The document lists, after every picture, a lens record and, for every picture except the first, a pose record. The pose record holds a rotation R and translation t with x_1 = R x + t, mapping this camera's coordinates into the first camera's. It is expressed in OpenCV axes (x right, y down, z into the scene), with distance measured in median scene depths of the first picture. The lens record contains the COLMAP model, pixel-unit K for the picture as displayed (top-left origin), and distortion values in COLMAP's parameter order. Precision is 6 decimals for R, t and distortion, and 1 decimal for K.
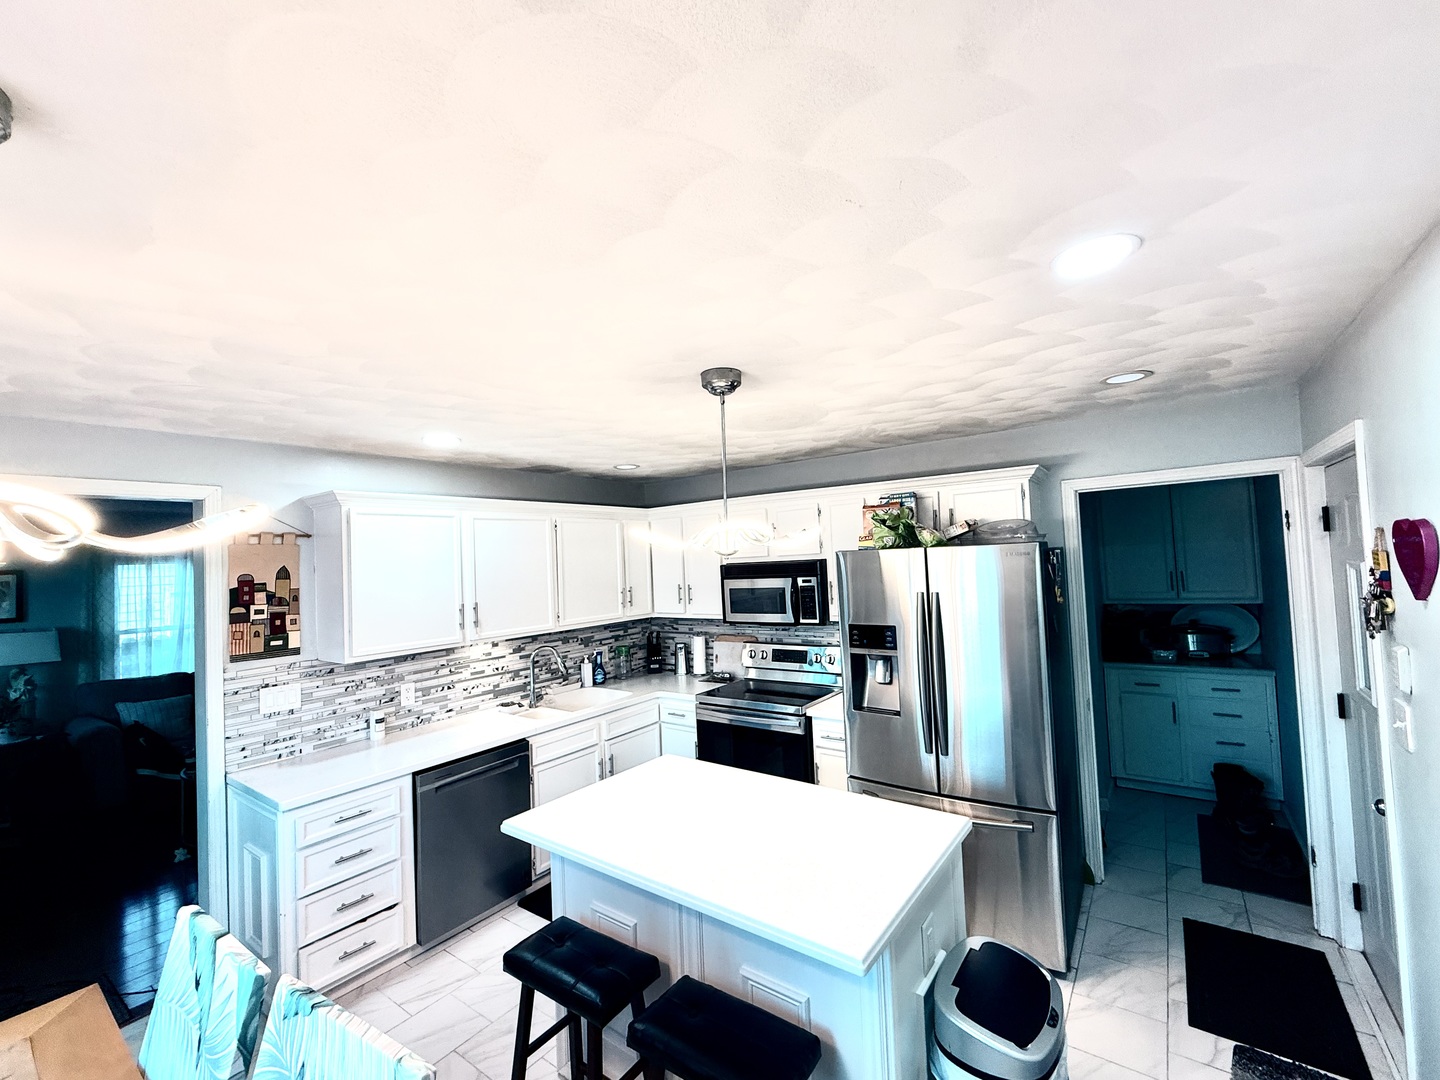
lens RADIAL K [[611.2, 0, 712.6], [0, 611.2, 531.0], [0, 0, 1]] dist [-0.002814, -0.000208]
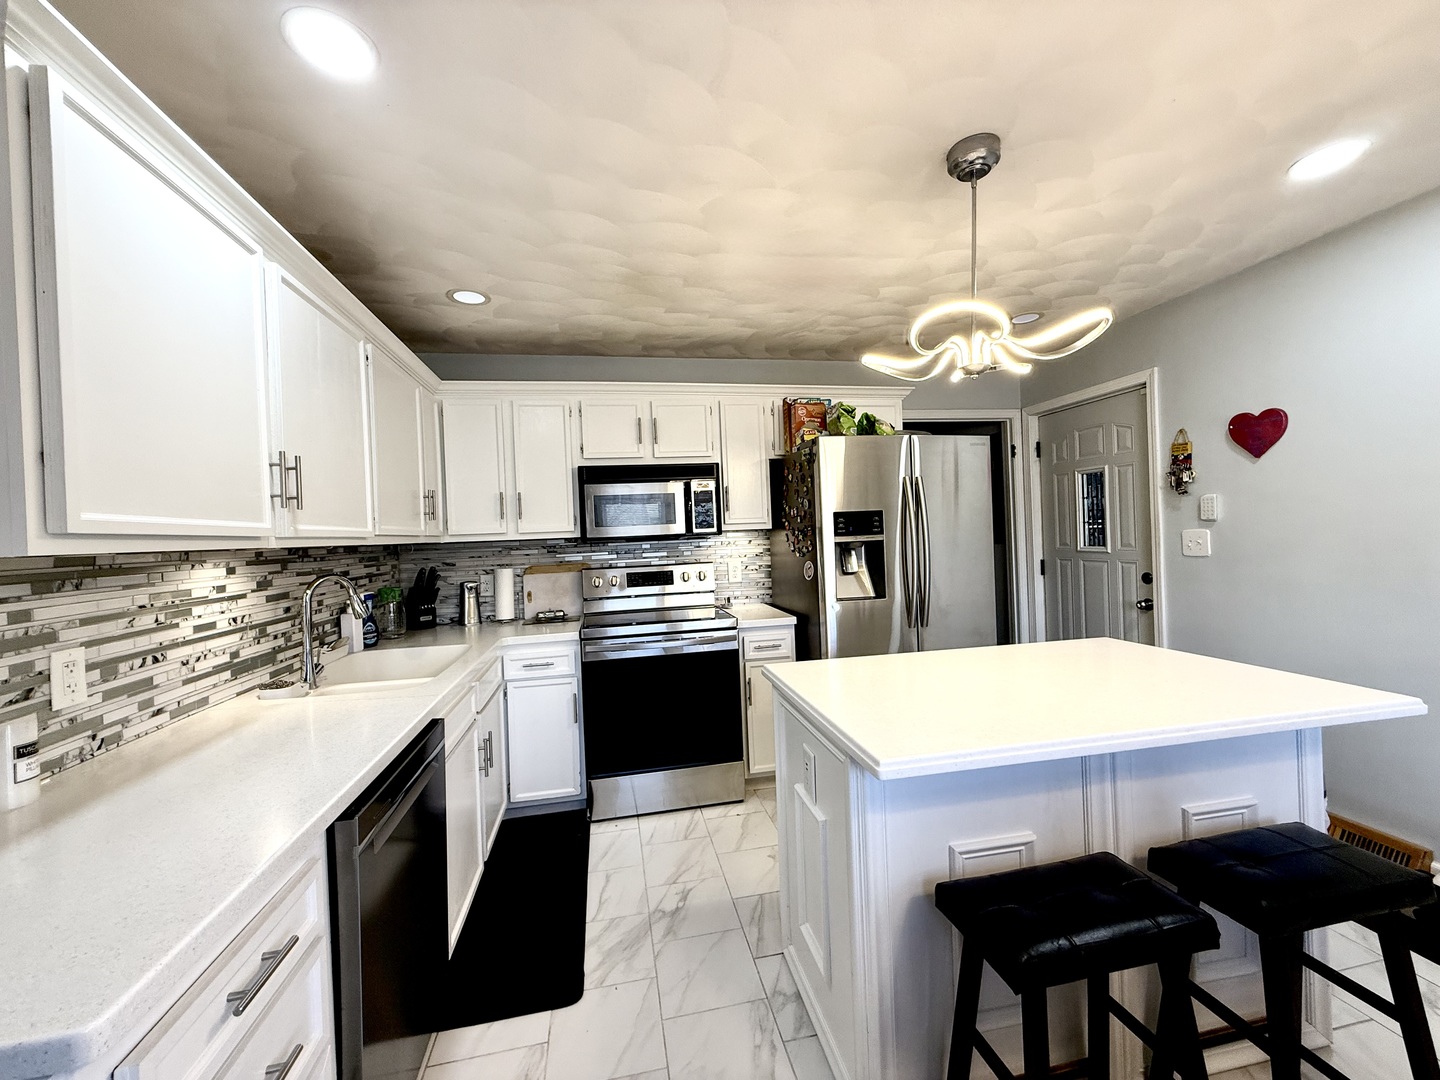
lens RADIAL K [[570.7, 0, 719.0], [0, 570.7, 548.6], [0, 0, 1]] dist [-0.002553, 0.000398]
pose [[0.672290, -0.001532, 0.740286, -0.440633], [-0.025138, 0.999374, 0.024897, 0.151647], [-0.739861, -0.035347, 0.671831, 0.421155]]
